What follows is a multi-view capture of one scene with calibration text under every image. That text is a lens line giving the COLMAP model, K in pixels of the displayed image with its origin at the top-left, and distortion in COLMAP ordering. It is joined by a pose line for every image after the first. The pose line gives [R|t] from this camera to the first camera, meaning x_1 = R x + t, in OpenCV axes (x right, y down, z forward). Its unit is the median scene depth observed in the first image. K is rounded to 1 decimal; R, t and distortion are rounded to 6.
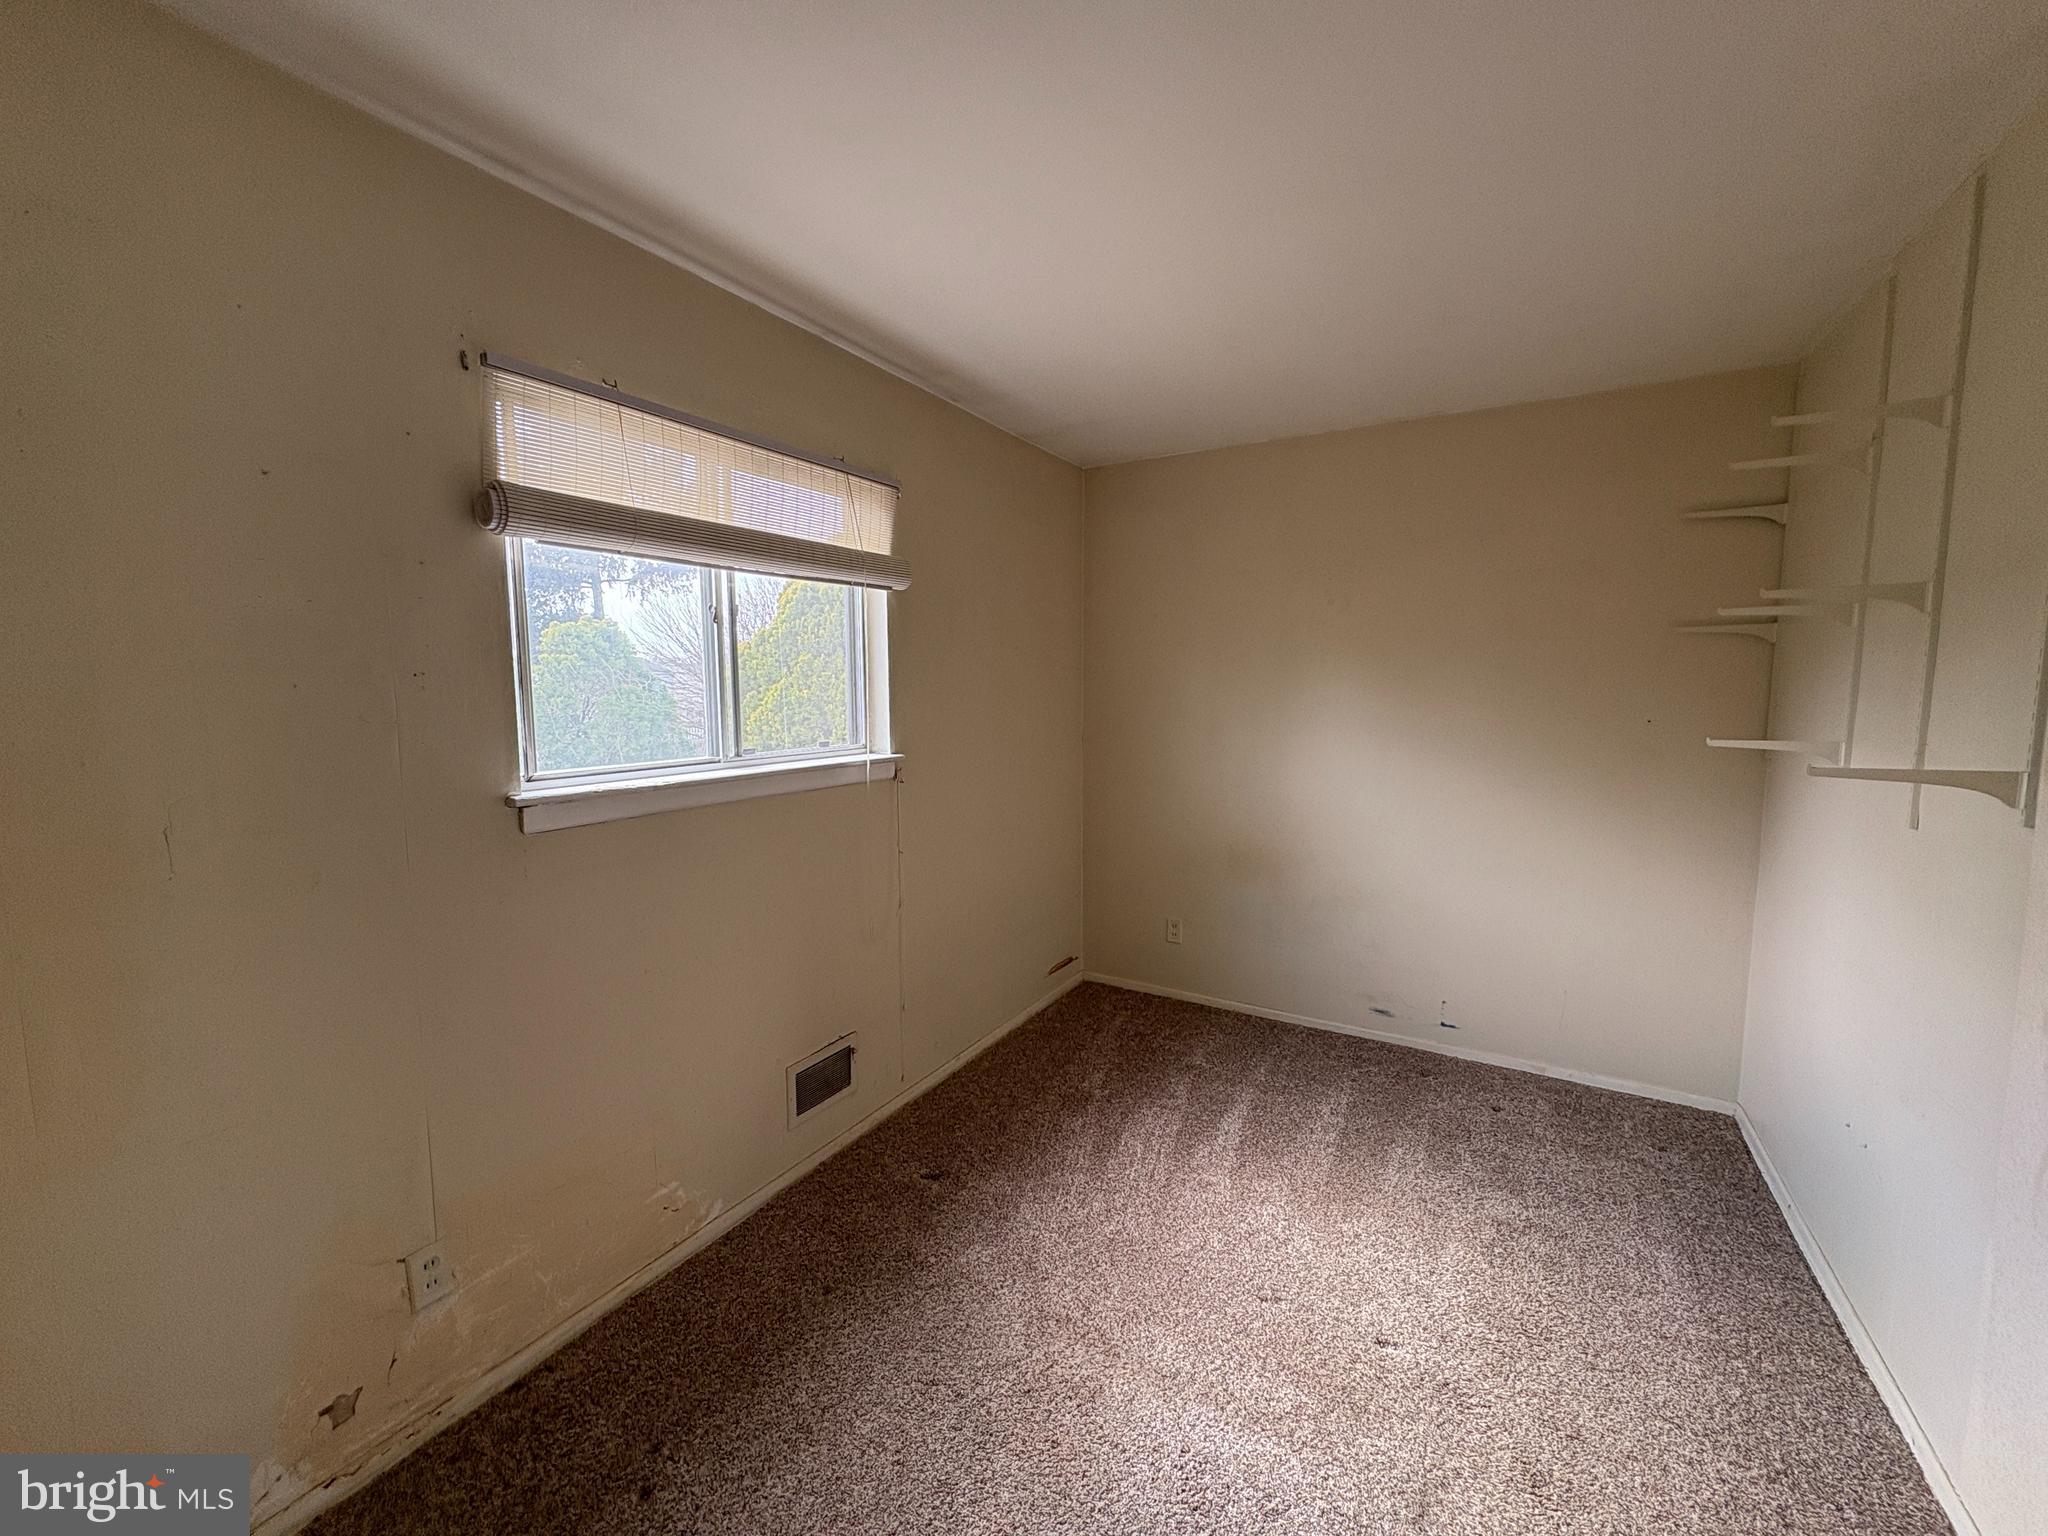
lens RADIAL K [[816.8, 0, 1026.6], [0, 816.8, 766.5], [0, 0, 1]] dist [-0.002007, 0.000107]
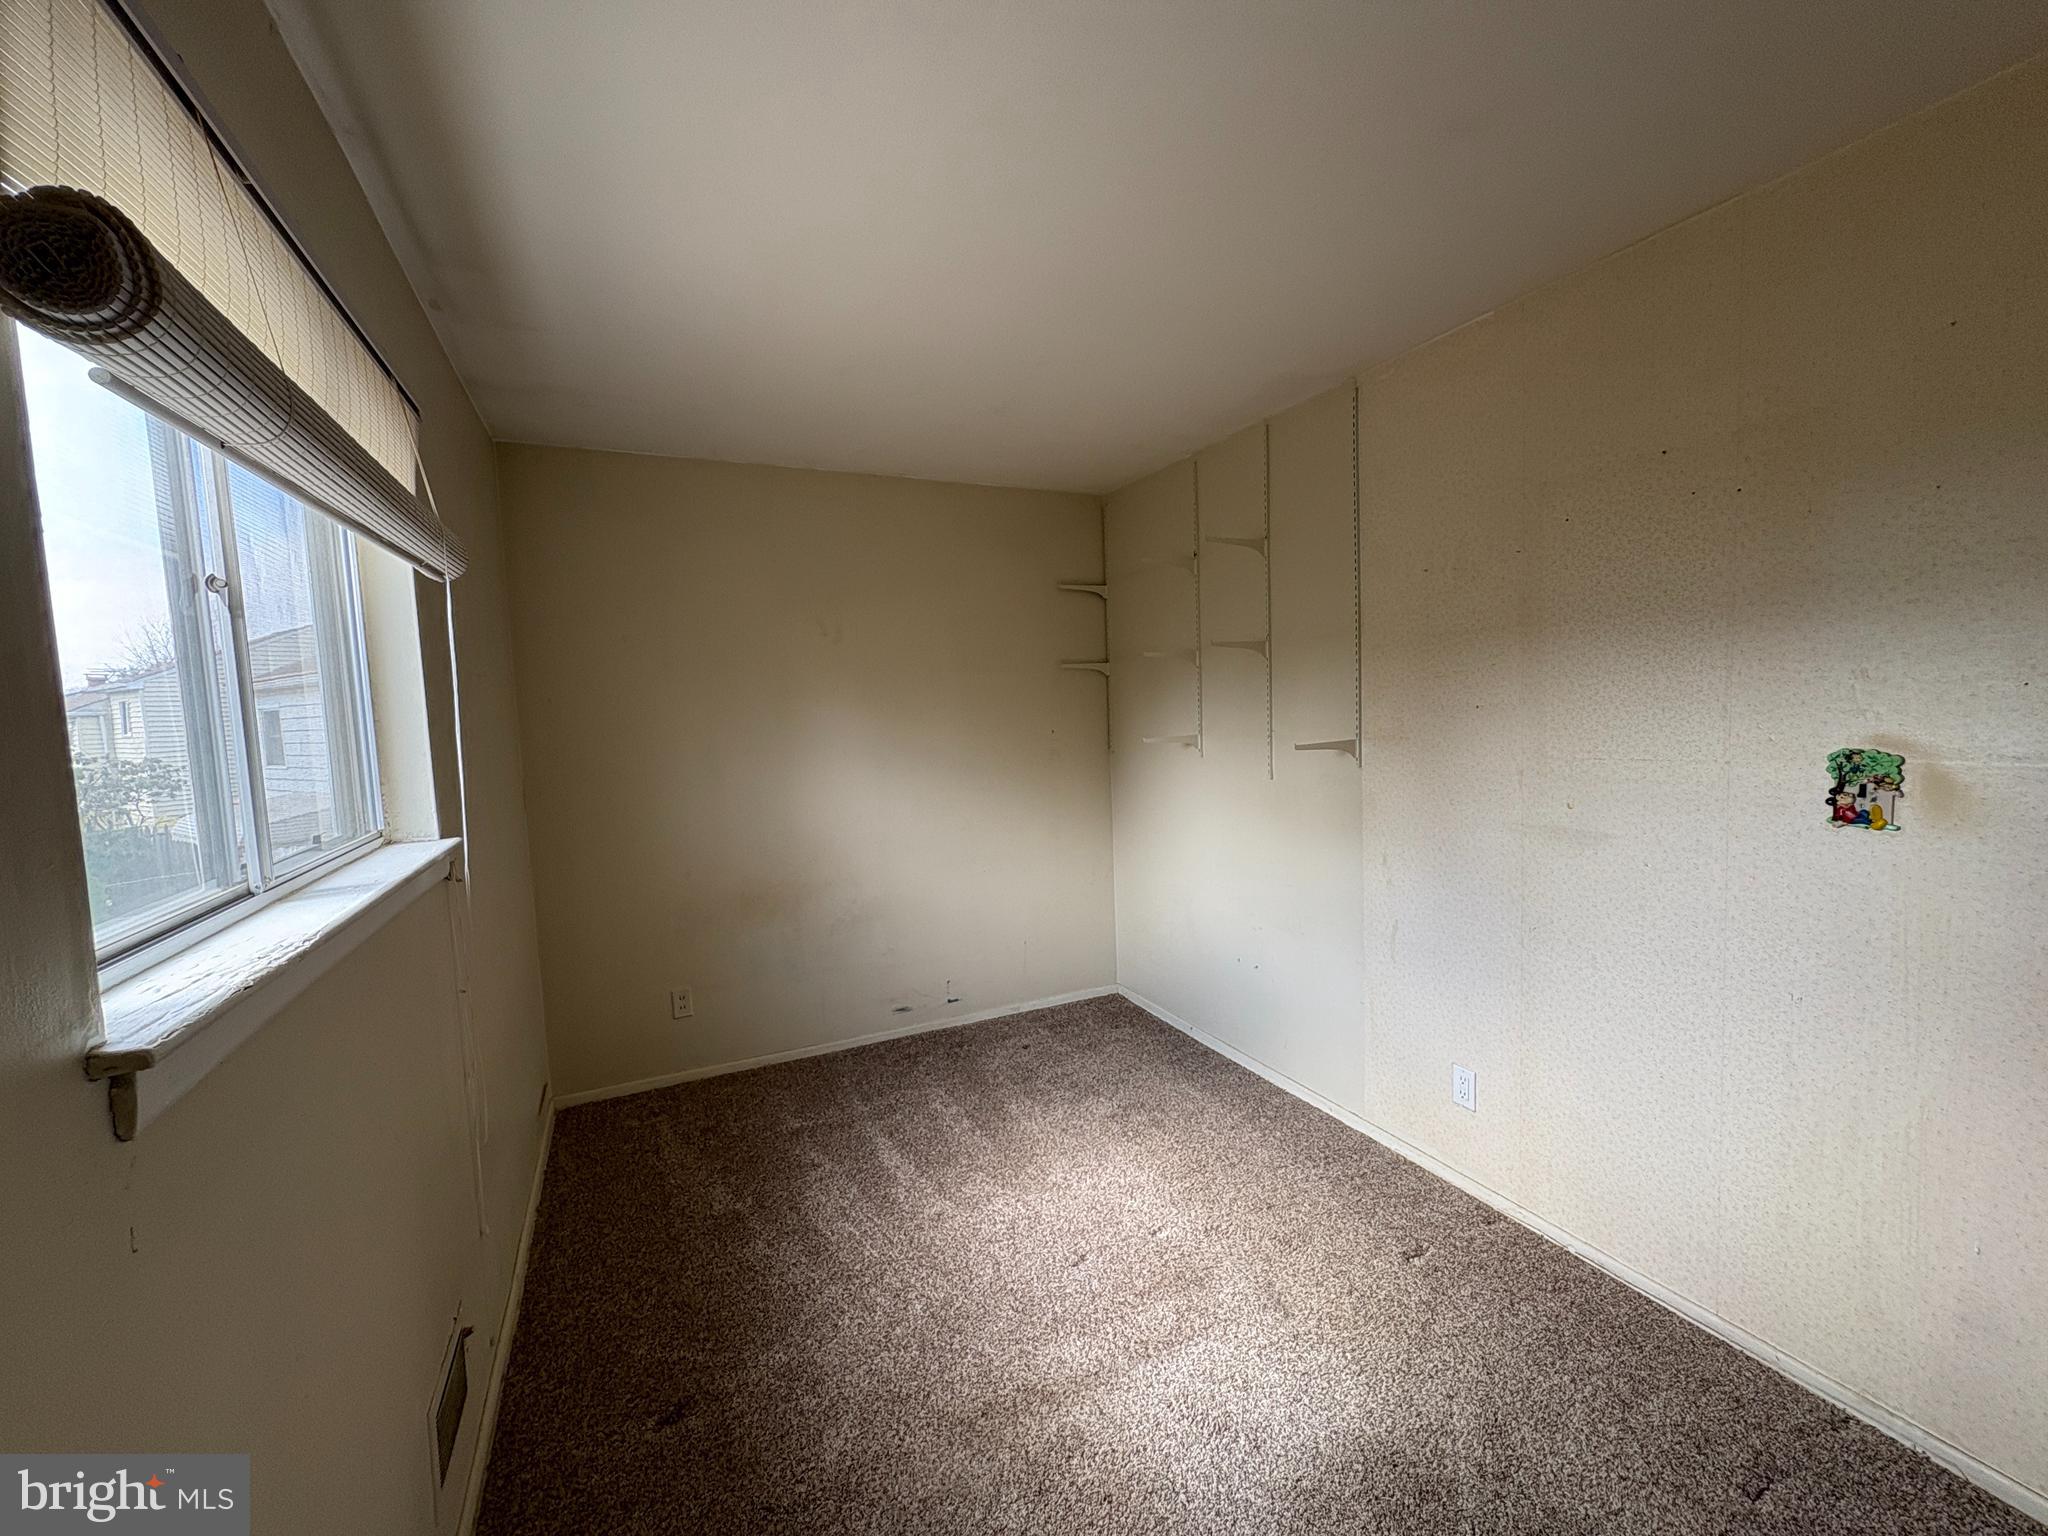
lens RADIAL K [[816.8, 0, 1026.8], [0, 816.8, 769.6], [0, 0, 1]] dist [-0.002007, 0.000107]
pose [[0.555150, -0.084610, 0.827436, -0.438563], [0.117434, 0.992820, 0.022732, -0.029314], [-0.823418, 0.084550, 0.561100, 0.281005]]
